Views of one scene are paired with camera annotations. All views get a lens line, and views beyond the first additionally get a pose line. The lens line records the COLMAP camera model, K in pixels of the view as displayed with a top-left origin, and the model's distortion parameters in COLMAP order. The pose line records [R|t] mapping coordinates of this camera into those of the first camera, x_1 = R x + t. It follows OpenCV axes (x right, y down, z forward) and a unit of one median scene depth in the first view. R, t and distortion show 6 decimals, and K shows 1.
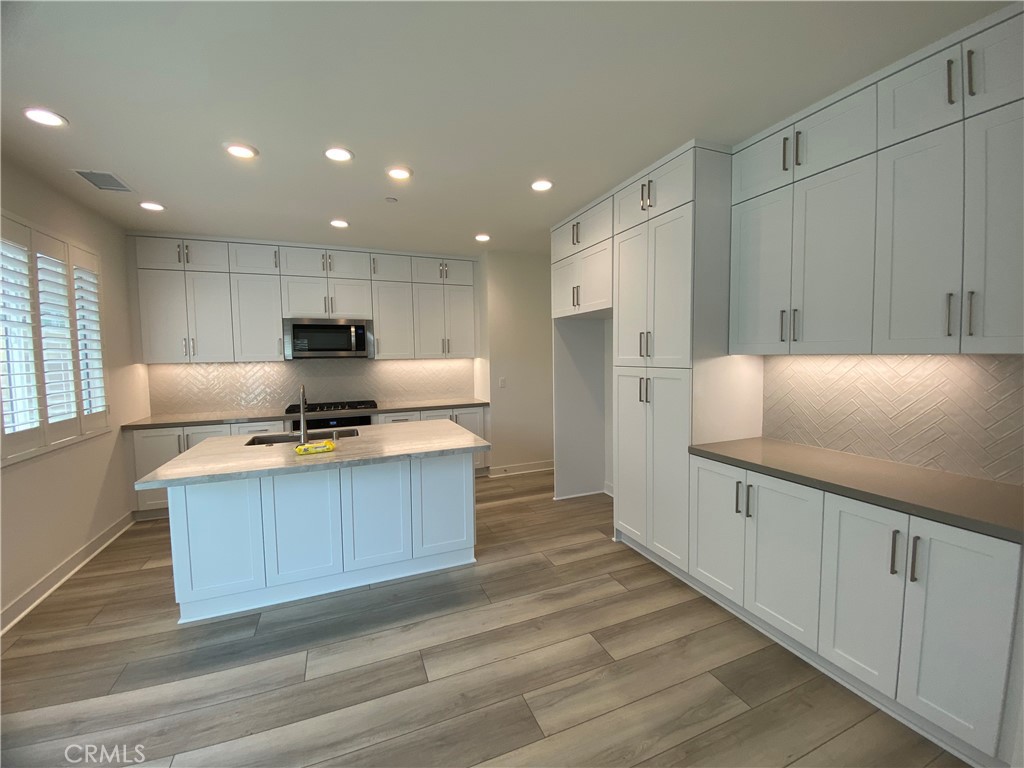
lens RADIAL K [[418.9, 0, 512.0], [0, 418.9, 384.0], [0, 0, 1]] dist [-0.001992, -0.000459]
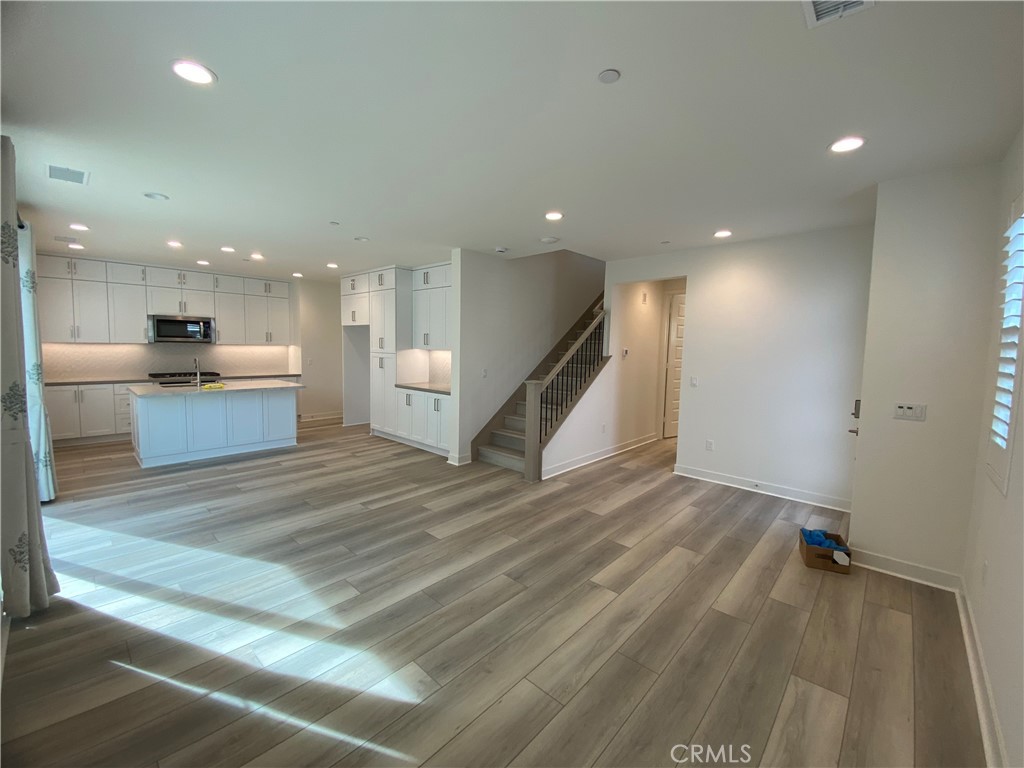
lens RADIAL K [[423.8, 0, 512.0], [0, 423.8, 384.0], [0, 0, 1]] dist [0.011804, -0.009141]
pose [[0.906505, -0.002919, 0.422185, -0.012139], [-0.006827, 0.999744, 0.021570, 0.052978], [-0.422139, -0.022435, 0.906253, -1.007042]]
